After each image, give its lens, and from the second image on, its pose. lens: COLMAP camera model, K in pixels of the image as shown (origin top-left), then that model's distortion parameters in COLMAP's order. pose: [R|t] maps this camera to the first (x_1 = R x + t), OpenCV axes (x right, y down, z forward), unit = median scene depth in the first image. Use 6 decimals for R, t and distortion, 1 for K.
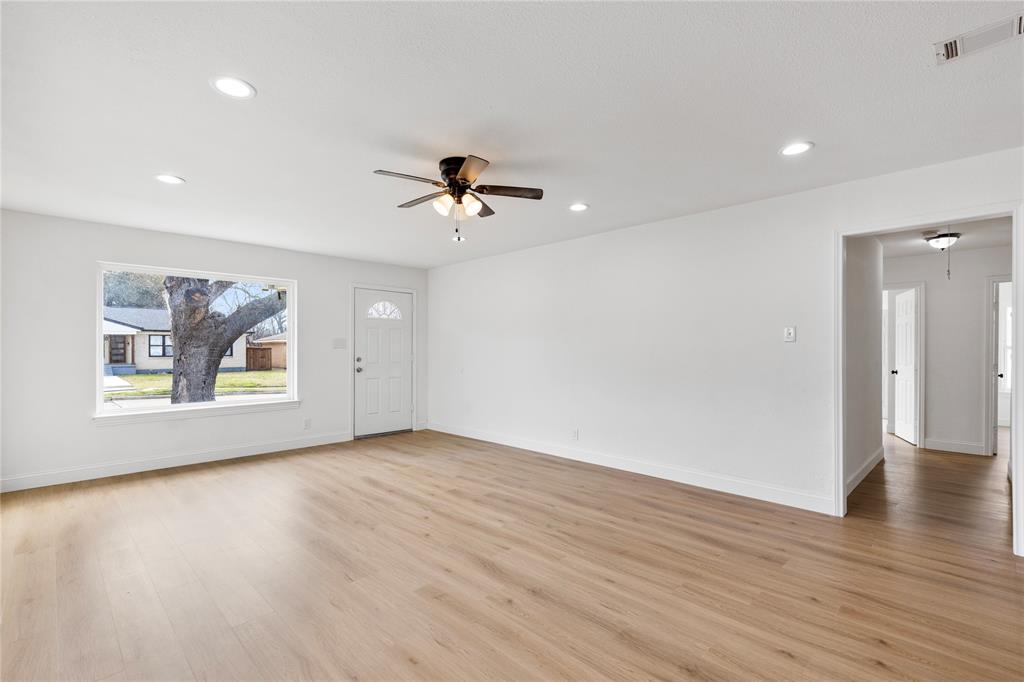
lens RADIAL K [[461.9, 0, 520.8], [0, 461.9, 360.1], [0, 0, 1]] dist [0.007517, -0.001479]
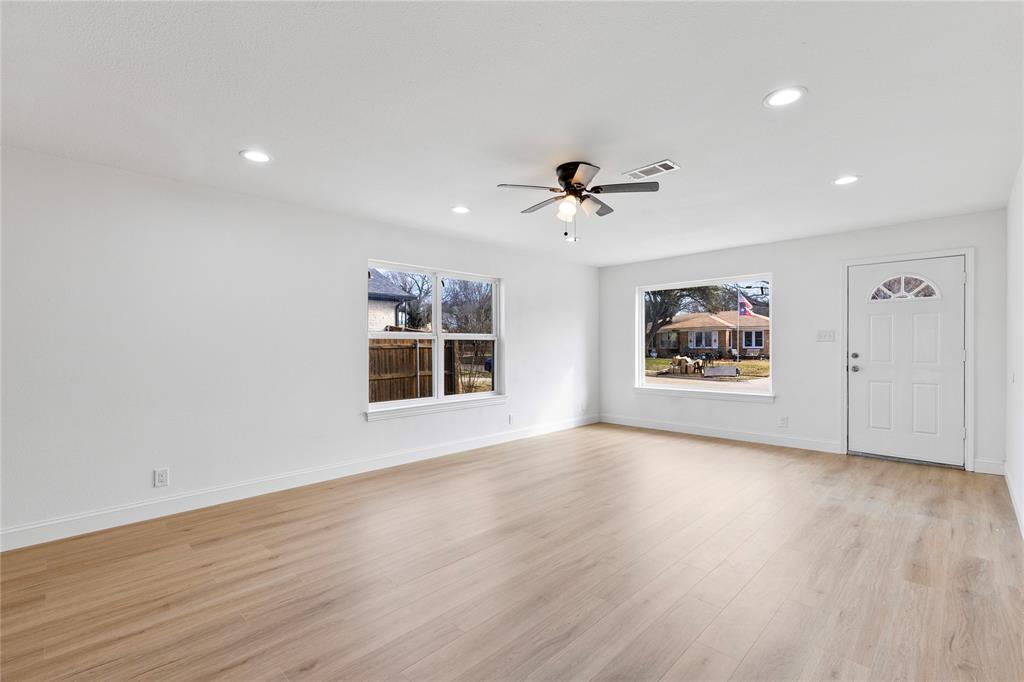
lens RADIAL K [[461.9, 0, 515.9], [0, 461.9, 347.4], [0, 0, 1]] dist [0.007517, -0.001479]
pose [[0.007213, 0.004048, -0.999966, 0.771835], [-0.017373, 0.999841, 0.003922, -0.013781], [0.999823, 0.017344, 0.007283, 0.715879]]
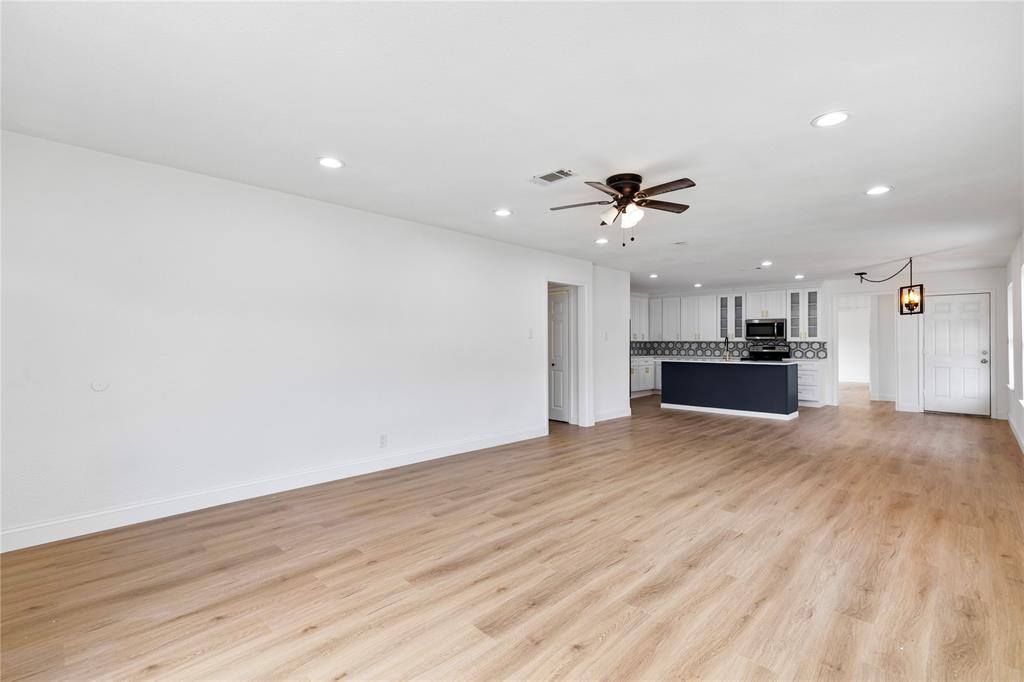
lens RADIAL K [[461.9, 0, 510.1], [0, 461.9, 336.1], [0, 0, 1]] dist [0.007517, -0.001479]
pose [[0.007110, 0.015126, 0.999860, -1.064919], [0.020020, 0.999683, -0.015265, -0.023642], [-0.999774, 0.020125, 0.006805, 1.064287]]
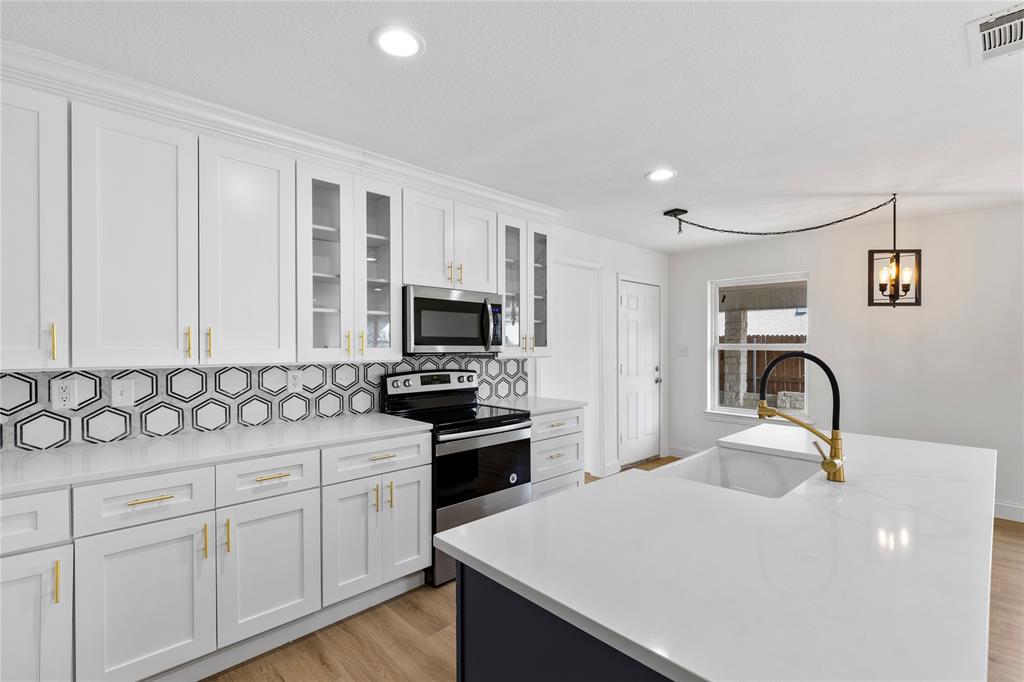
lens RADIAL K [[461.9, 0, 514.4], [0, 461.9, 349.5], [0, 0, 1]] dist [0.007517, -0.001479]
pose [[-0.999630, 0.002137, 0.027117, 1.468240], [0.002970, 0.999524, 0.030699, -0.048875], [-0.027039, 0.030768, -0.999161, 0.452872]]
